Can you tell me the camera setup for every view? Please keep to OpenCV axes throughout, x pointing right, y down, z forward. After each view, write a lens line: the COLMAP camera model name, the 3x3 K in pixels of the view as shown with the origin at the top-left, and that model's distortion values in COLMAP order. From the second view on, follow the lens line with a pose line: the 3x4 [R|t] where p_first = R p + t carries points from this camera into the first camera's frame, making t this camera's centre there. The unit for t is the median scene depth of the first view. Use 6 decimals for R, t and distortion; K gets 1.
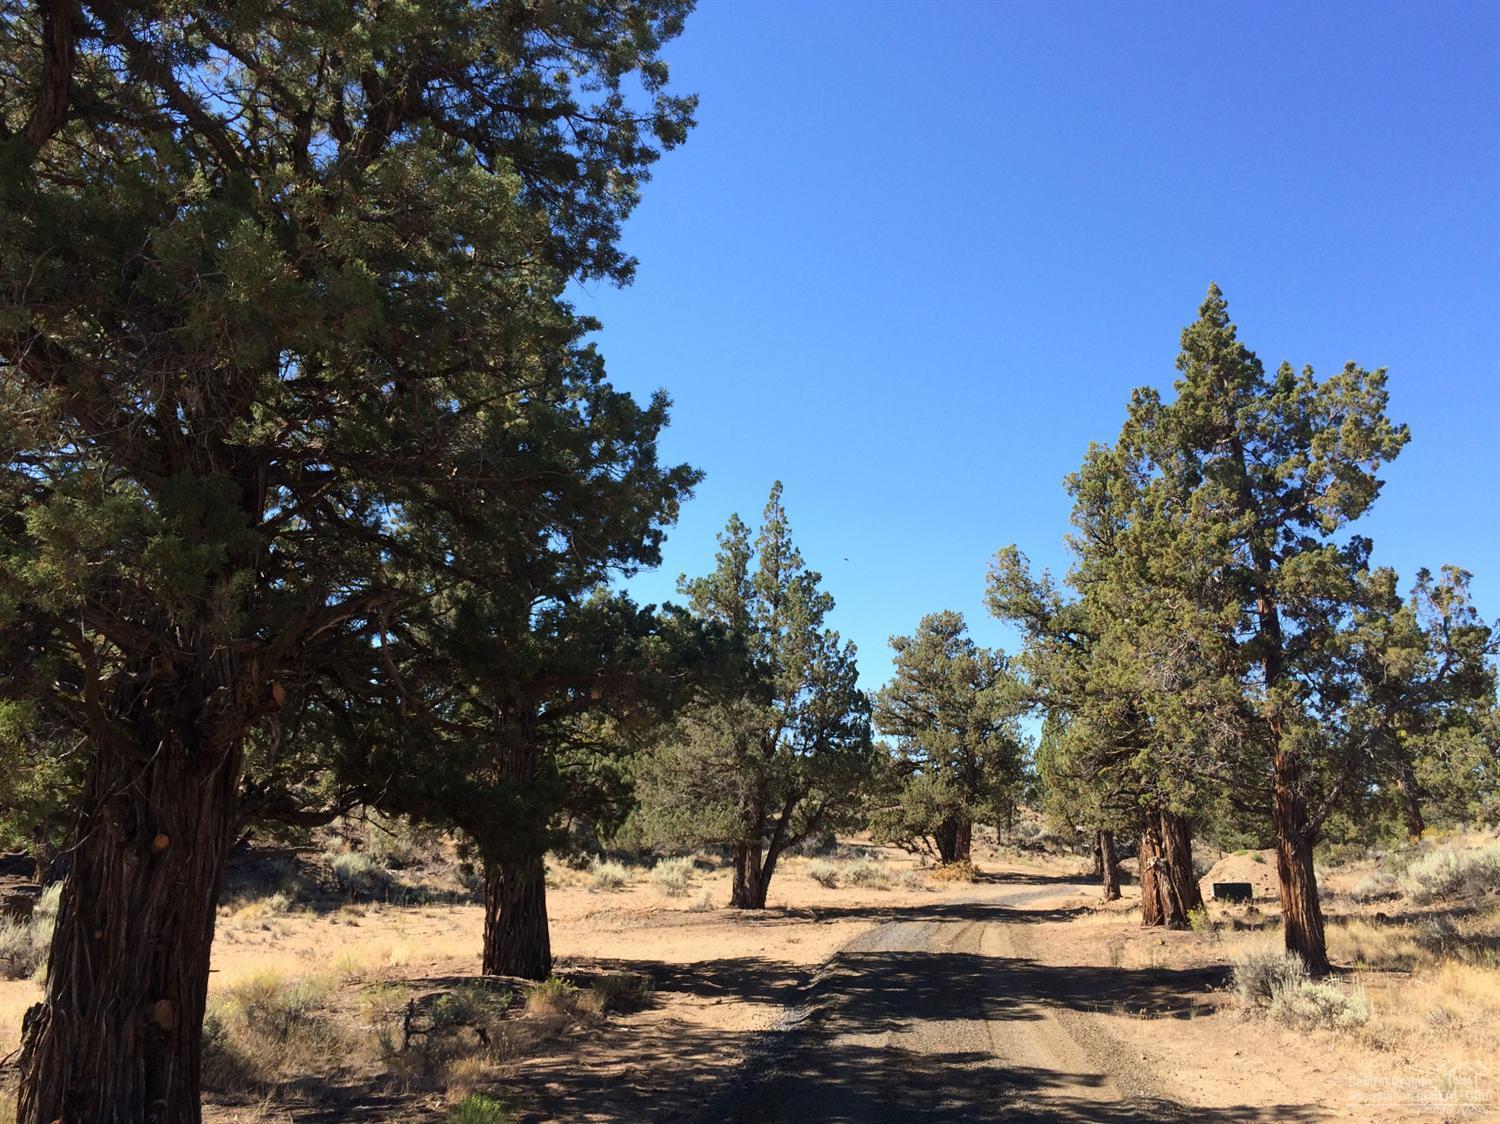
lens RADIAL K [[1282.0, 0, 743.1], [0, 1282.0, 565.1], [0, 0, 1]] dist [0.054198, -0.001575]
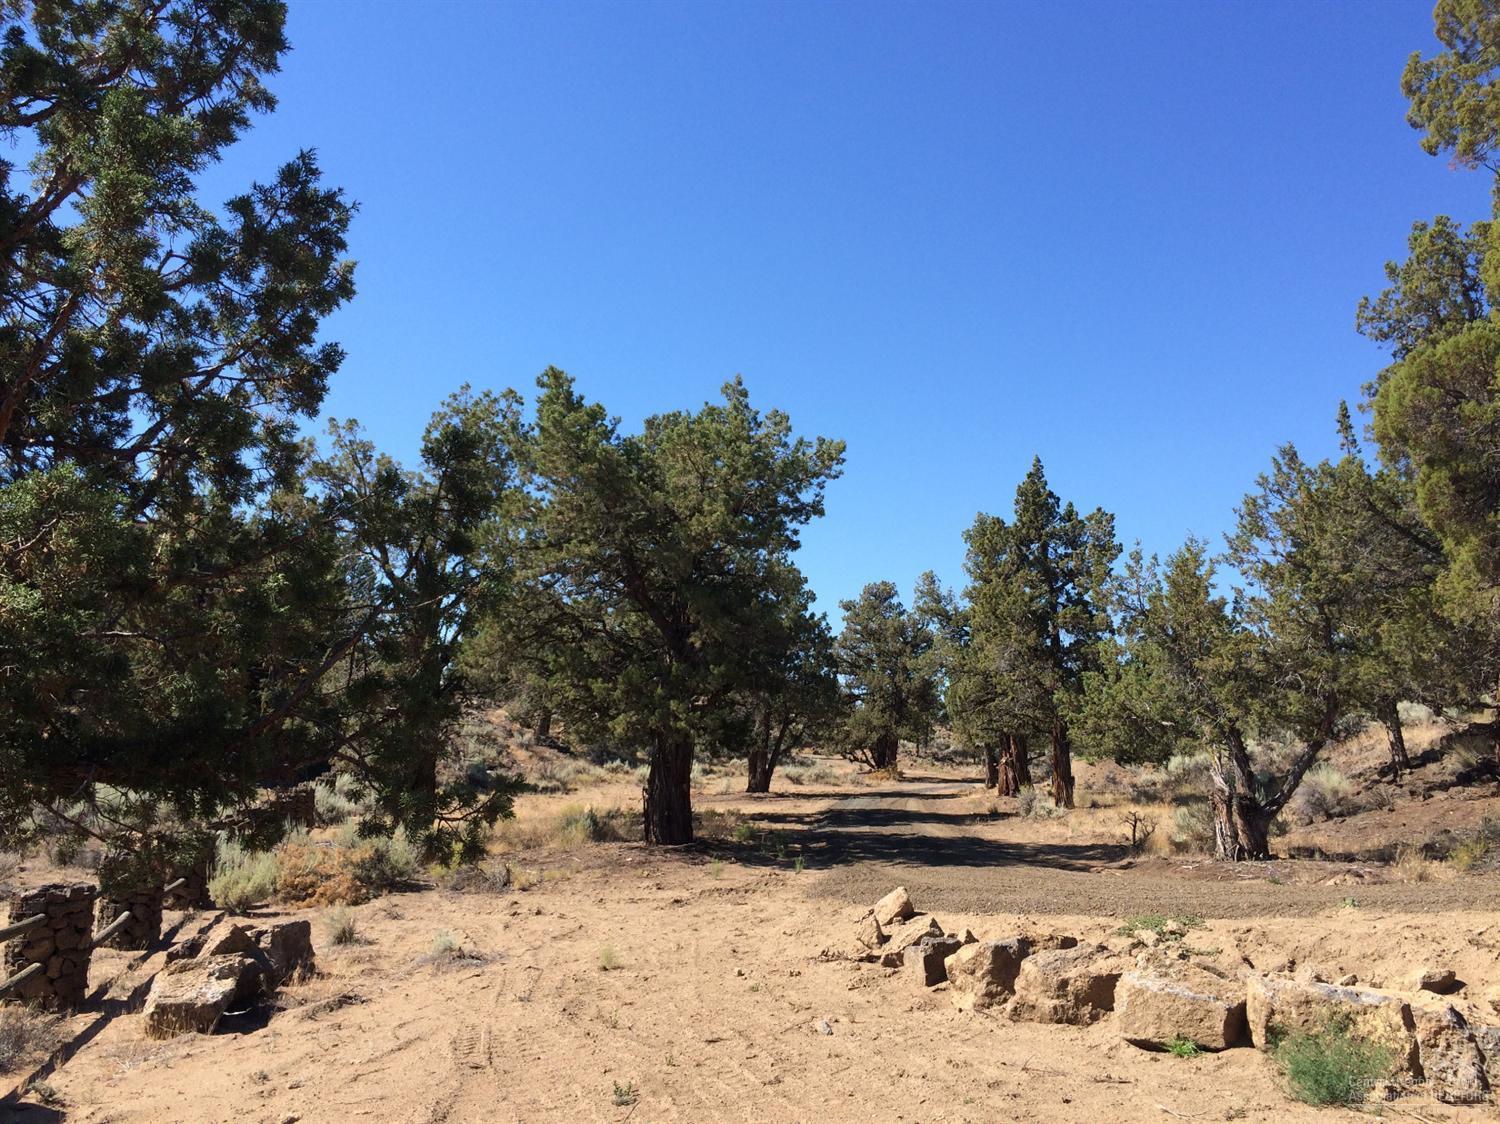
lens RADIAL K [[1282.0, 0, 754.5], [0, 1282.0, 560.6], [0, 0, 1]] dist [0.054198, -0.001575]
pose [[0.997735, 0.012323, 0.066124, -0.069511], [-0.016159, 0.998197, 0.057801, -0.067680], [-0.065293, -0.058739, 0.996136, -0.347688]]
